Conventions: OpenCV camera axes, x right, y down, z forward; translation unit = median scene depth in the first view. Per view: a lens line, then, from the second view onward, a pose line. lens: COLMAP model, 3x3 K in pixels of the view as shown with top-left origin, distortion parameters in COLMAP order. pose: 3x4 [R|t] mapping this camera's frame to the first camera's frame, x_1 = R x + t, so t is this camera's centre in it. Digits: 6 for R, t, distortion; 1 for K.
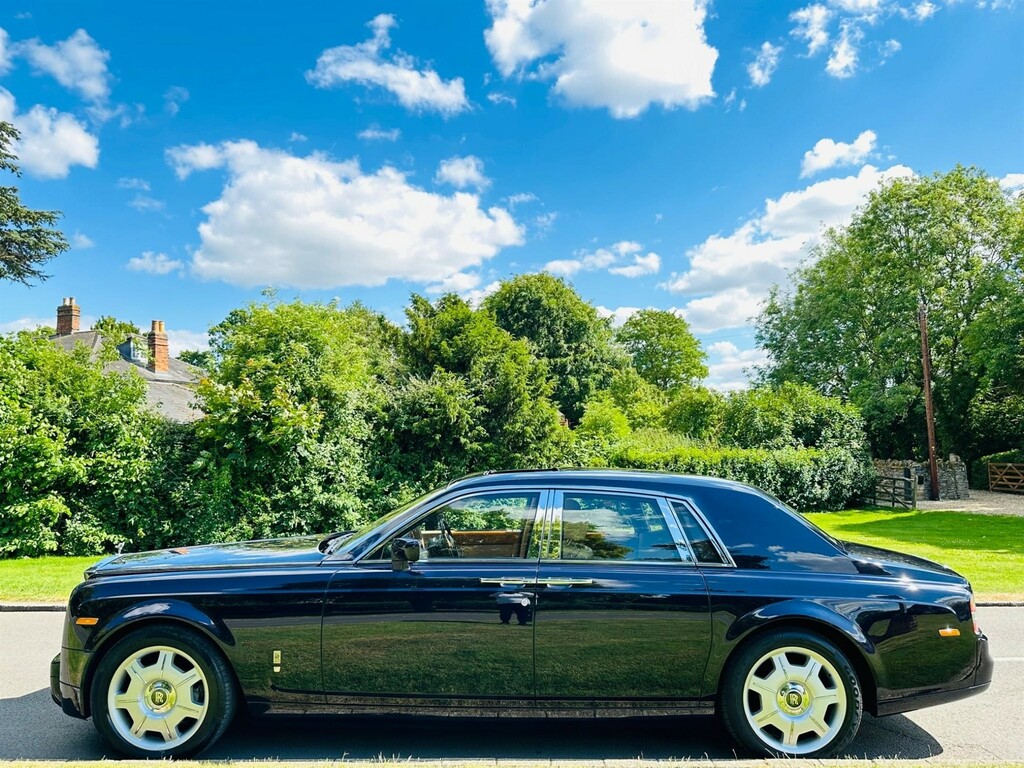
lens RADIAL K [[779.1, 0, 507.5], [0, 779.1, 382.3], [0, 0, 1]] dist [-0.001112, -0.010018]
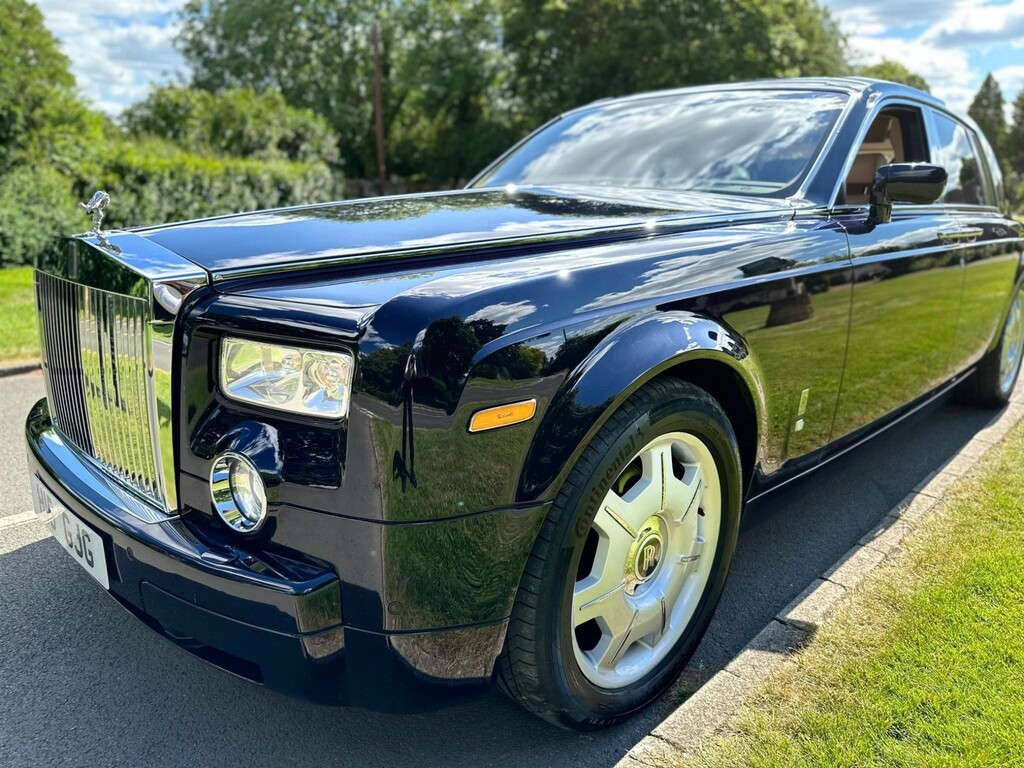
lens RADIAL K [[724.0, 0, 512.0], [0, 724.0, 384.0], [0, 0, 1]] dist [-0.001435, -0.000682]
pose [[0.678519, -0.178050, 0.712678, -0.153870], [-0.084386, 0.944865, 0.316399, 0.042405], [-0.729720, -0.274822, 0.626084, 0.171938]]
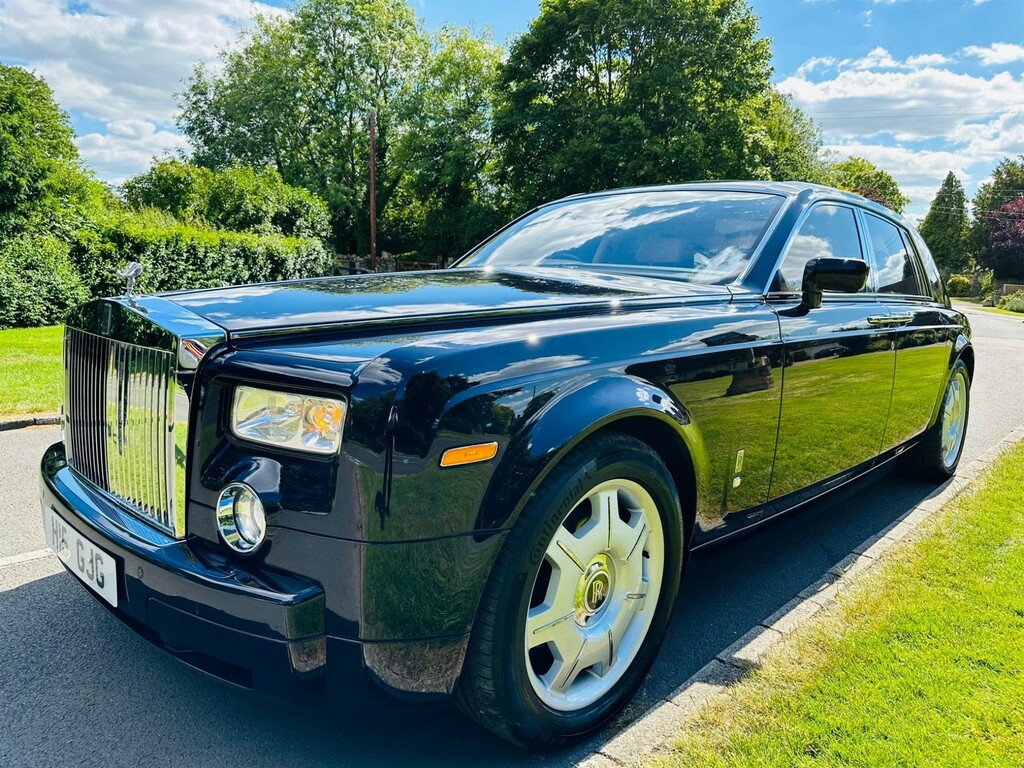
lens RADIAL K [[721.1, 0, 510.1], [0, 721.1, 380.3], [0, 0, 1]] dist [0.002740, -0.004606]
pose [[0.666237, -0.082405, 0.741173, -0.161643], [-0.114016, 0.970935, 0.210439, 0.041191], [-0.736972, -0.224708, 0.637478, 0.162595]]
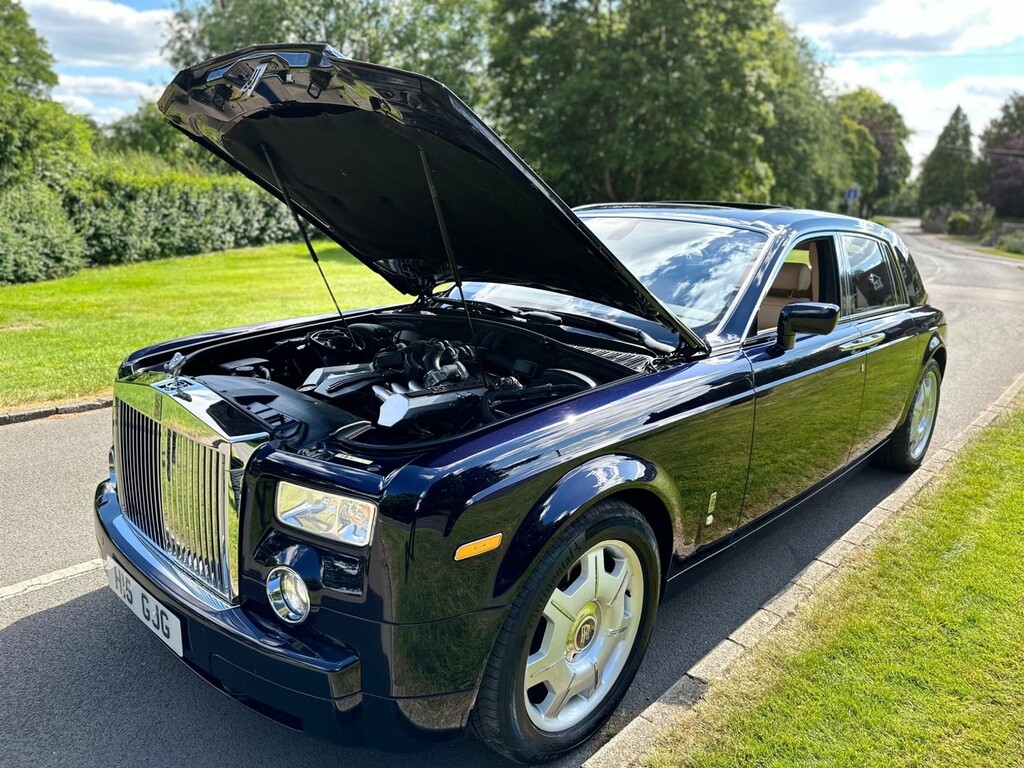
lens RADIAL K [[724.0, 0, 512.0], [0, 724.0, 384.0], [0, 0, 1]] dist [-0.001435, -0.000682]
pose [[0.660314, -0.155280, 0.734761, -0.169399], [-0.115952, 0.945578, 0.304037, 0.019371], [-0.741985, -0.285956, 0.606373, 0.159881]]
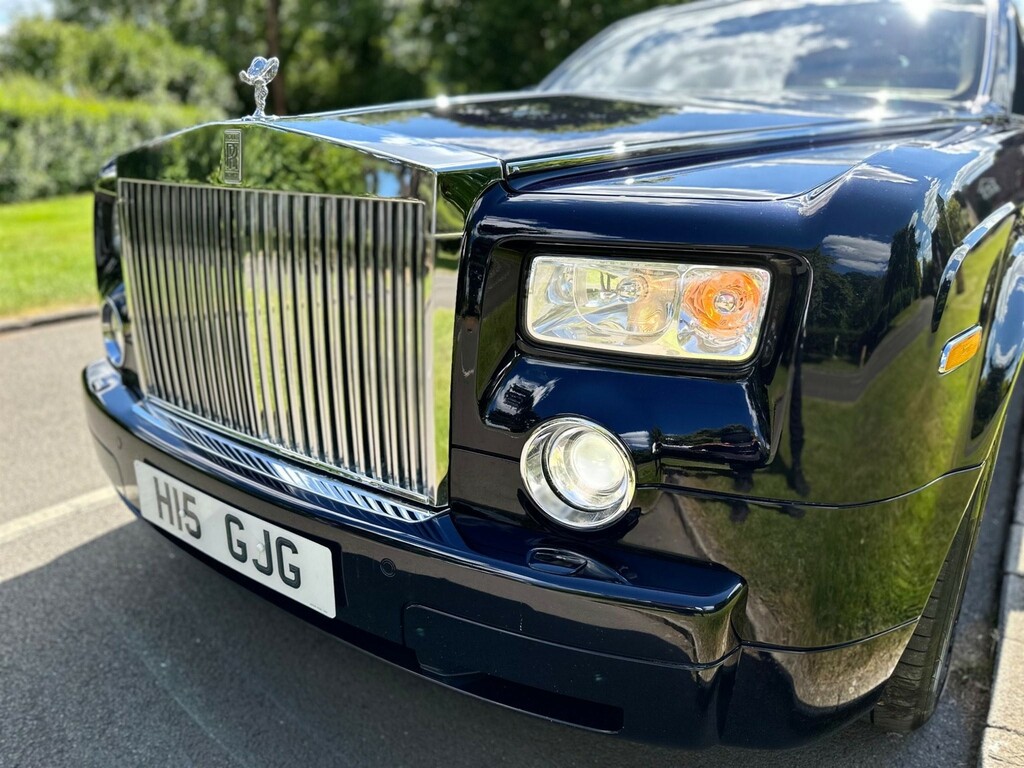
lens RADIAL K [[724.0, 0, 512.0], [0, 724.0, 384.0], [0, 0, 1]] dist [-0.001435, -0.000682]
pose [[0.568164, -0.249835, 0.784074, -0.162256], [-0.090733, 0.927972, 0.361434, 0.052381], [-0.817898, -0.276495, 0.504572, 0.207917]]
